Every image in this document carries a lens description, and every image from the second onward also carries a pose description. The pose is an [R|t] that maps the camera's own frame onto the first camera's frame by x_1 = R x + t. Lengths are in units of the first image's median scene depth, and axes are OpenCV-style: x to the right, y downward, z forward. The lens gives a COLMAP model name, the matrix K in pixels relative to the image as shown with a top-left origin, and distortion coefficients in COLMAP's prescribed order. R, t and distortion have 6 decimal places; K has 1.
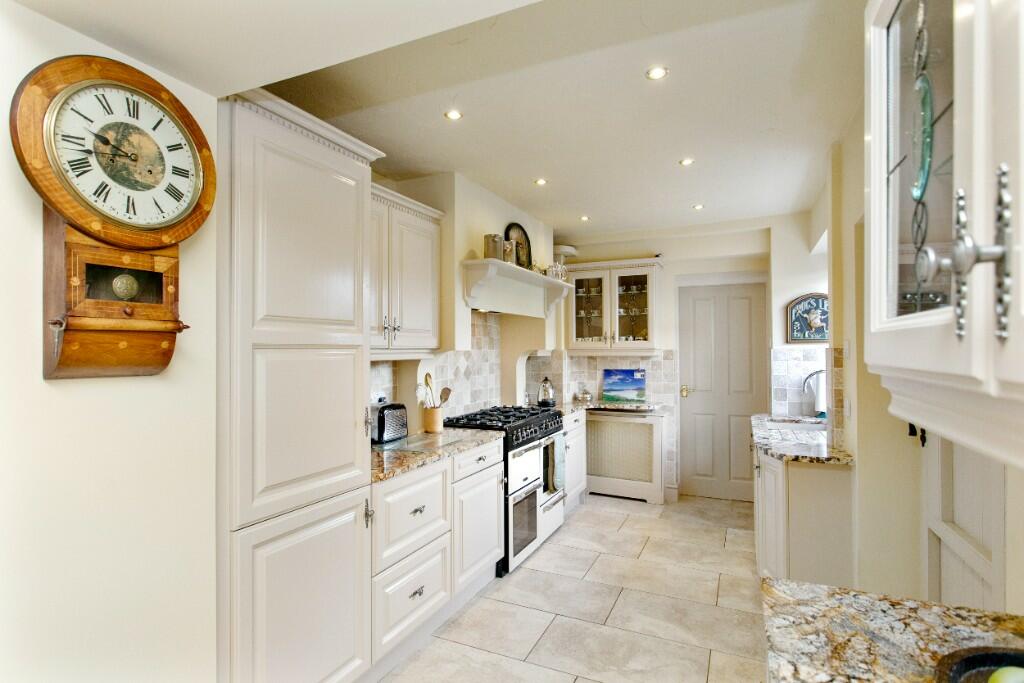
lens RADIAL K [[532.0, 0, 512.0], [0, 532.0, 341.5], [0, 0, 1]] dist [-0.022160, -0.000116]
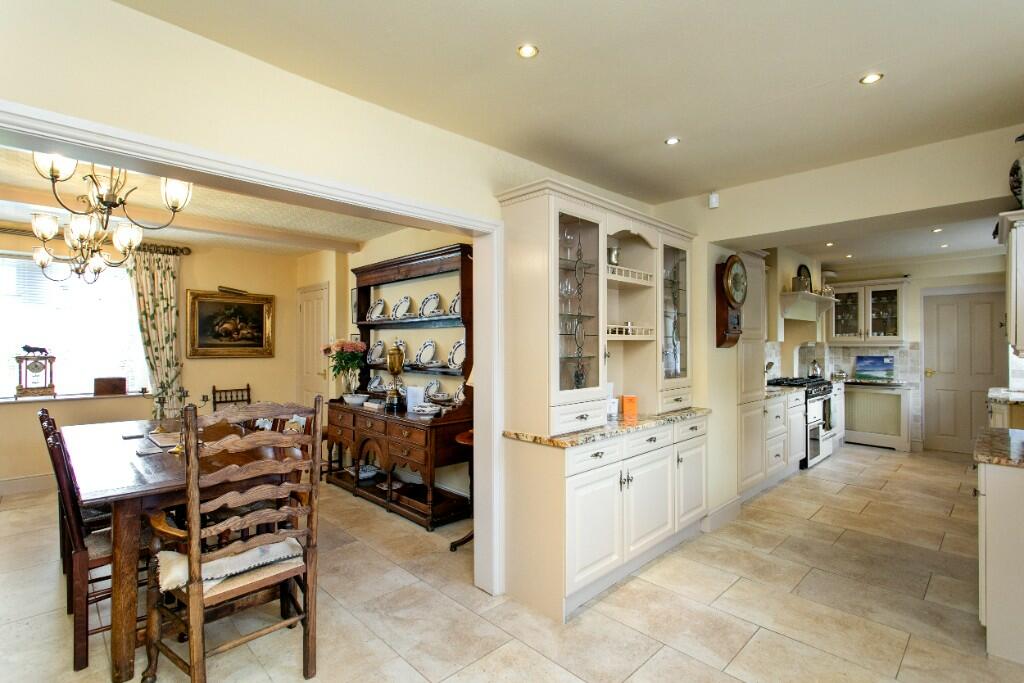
lens RADIAL K [[488.7, 0, 499.0], [0, 488.7, 343.2], [0, 0, 1]] dist [-0.002629, 0.000045]
pose [[0.924812, 0.000571, -0.380424, -0.230445], [0.005146, 0.999889, 0.014009, -0.004933], [0.380389, -0.014913, 0.924706, -0.606488]]
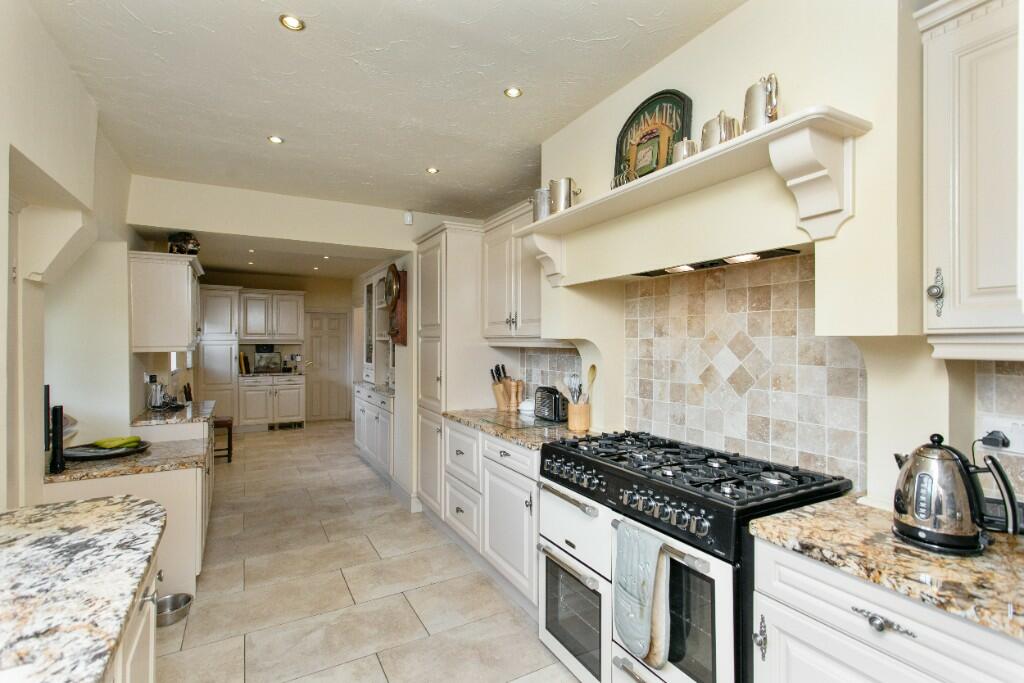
lens RADIAL K [[488.7, 0, 499.0], [0, 488.7, 343.2], [0, 0, 1]] dist [-0.002629, 0.000045]
pose [[-0.624263, 0.003416, -0.781207, 0.388621], [0.010586, 0.999936, -0.004087, 0.018195], [0.781143, -0.010822, -0.624259, 0.961512]]
